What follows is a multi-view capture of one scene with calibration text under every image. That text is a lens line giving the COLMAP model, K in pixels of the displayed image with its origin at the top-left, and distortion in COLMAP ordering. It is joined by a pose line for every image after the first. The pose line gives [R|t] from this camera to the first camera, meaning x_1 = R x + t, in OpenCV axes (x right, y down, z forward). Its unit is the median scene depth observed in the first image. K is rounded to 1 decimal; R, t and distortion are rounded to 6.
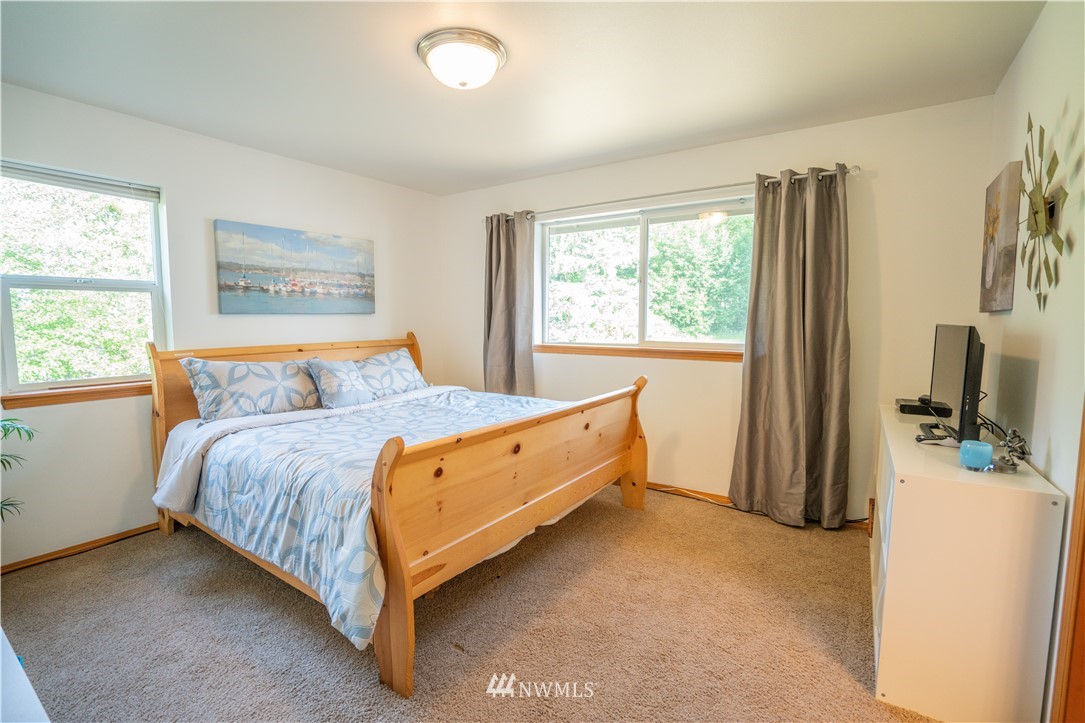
lens RADIAL K [[492.8, 0, 539.7], [0, 492.8, 357.9], [0, 0, 1]] dist [-0.024565, 0.002050]
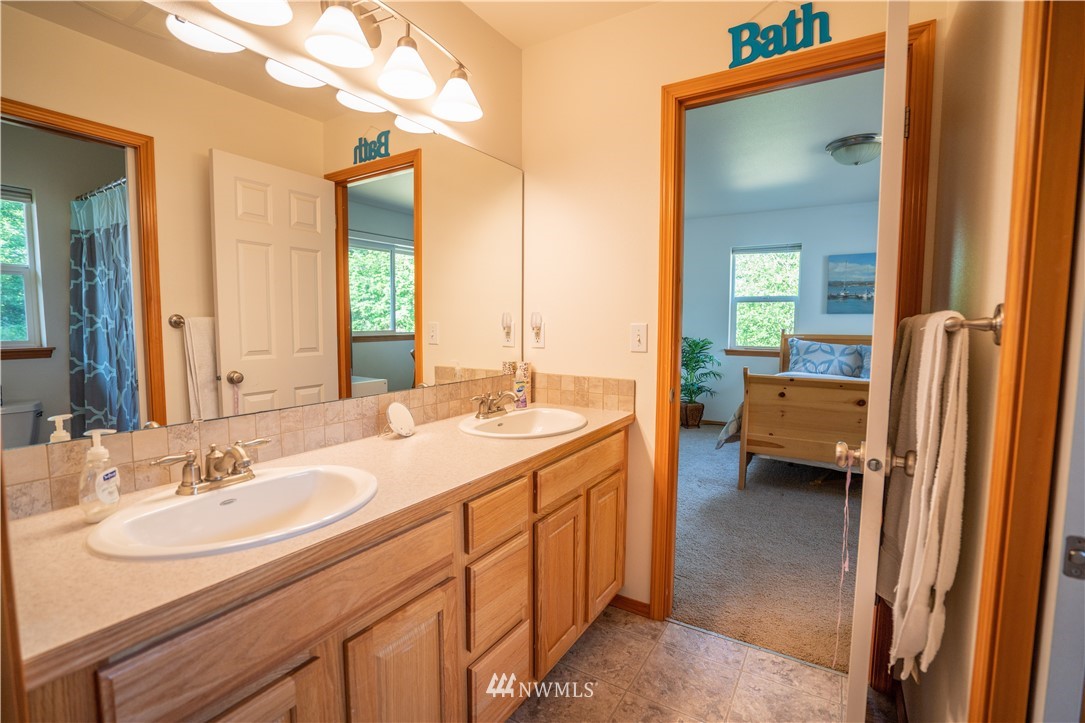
lens RADIAL K [[492.8, 0, 540.9], [0, 492.8, 360.6], [0, 0, 1]] dist [-0.024565, 0.002050]
pose [[0.041004, 0.076816, -0.996202, 0.954519], [-0.086757, 0.993548, 0.073041, 0.028280], [0.995385, 0.083432, 0.047404, -0.007806]]
